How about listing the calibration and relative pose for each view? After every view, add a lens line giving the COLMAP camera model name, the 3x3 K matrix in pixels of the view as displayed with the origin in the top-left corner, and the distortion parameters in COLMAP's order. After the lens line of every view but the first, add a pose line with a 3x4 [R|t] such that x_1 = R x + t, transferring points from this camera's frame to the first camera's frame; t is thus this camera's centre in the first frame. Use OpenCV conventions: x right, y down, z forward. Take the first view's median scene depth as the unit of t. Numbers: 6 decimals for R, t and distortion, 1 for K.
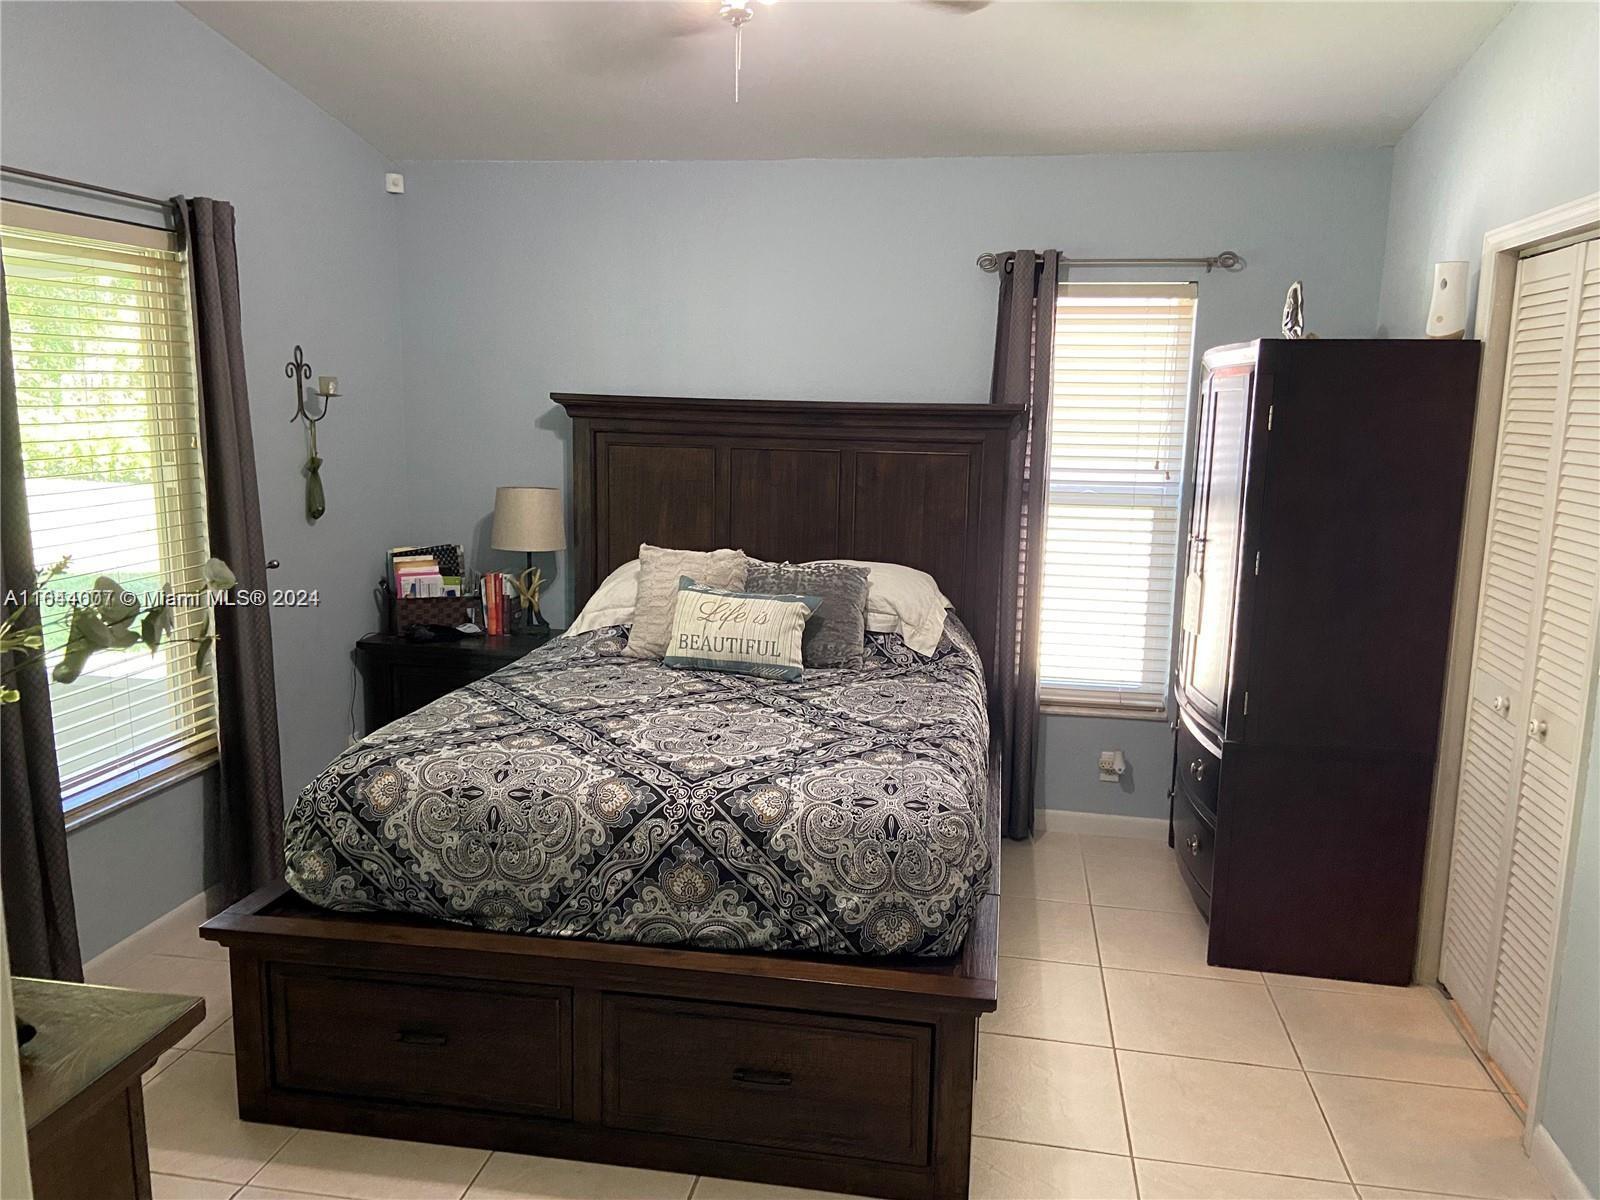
lens RADIAL K [[1206.2, 0, 812.4], [0, 1206.2, 602.3], [0, 0, 1]] dist [0.102219, -0.114776]
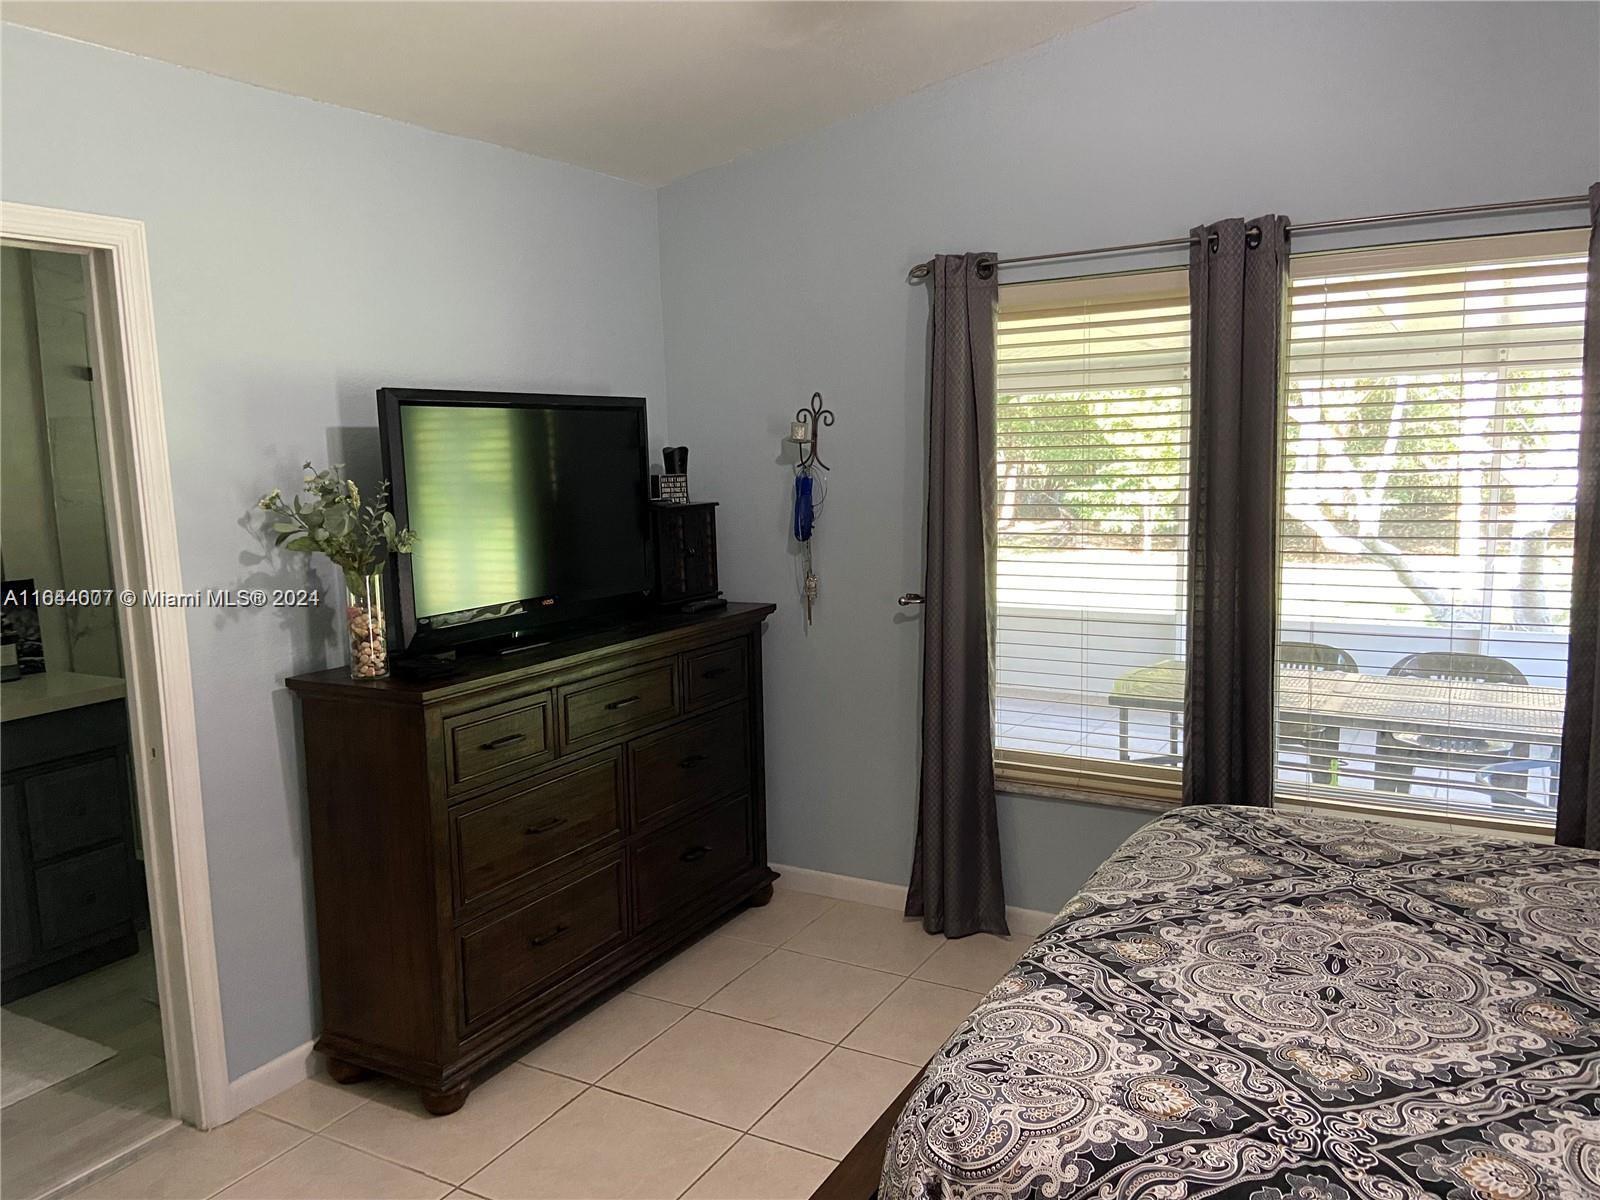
lens RADIAL K [[1206.2, 0, 805.4], [0, 1206.2, 598.1], [0, 0, 1]] dist [0.102219, -0.114776]
pose [[-0.343408, 0.115786, -0.932022, 0.556511], [-0.137048, 0.975571, 0.171692, -0.143766], [0.929134, 0.186692, -0.319150, 0.938345]]
